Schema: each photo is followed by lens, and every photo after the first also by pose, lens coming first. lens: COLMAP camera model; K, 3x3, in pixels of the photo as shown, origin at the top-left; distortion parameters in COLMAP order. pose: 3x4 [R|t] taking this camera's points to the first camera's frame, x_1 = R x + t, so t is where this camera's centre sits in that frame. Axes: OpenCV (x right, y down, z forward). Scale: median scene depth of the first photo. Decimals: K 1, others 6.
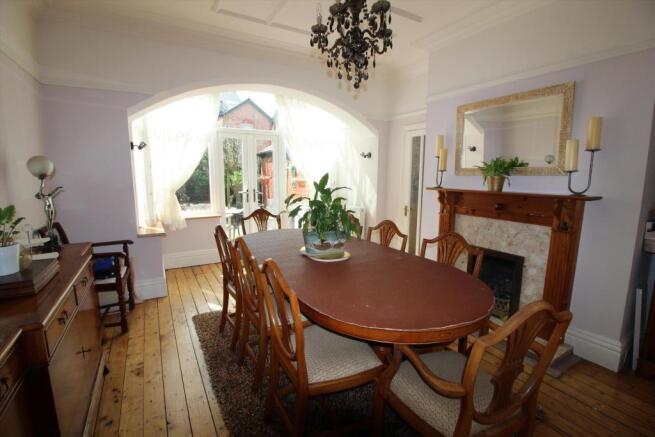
lens RADIAL K [[304.3, 0, 324.1], [0, 304.3, 219.1], [0, 0, 1]] dist [-0.013798, -0.000349]
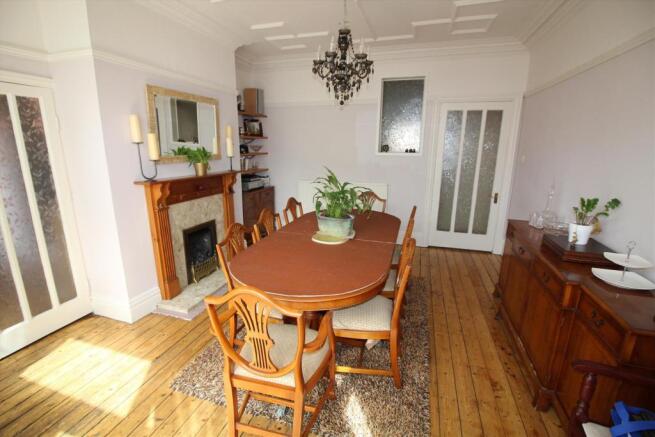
lens RADIAL K [[304.3, 0, 324.1], [0, 304.3, 219.1], [0, 0, 1]] dist [-0.013798, -0.000349]
pose [[-0.673930, -0.189129, 0.714177, -0.660112], [0.090178, 0.938391, 0.333602, -0.288265], [-0.733271, 0.289227, -0.615354, 1.437881]]
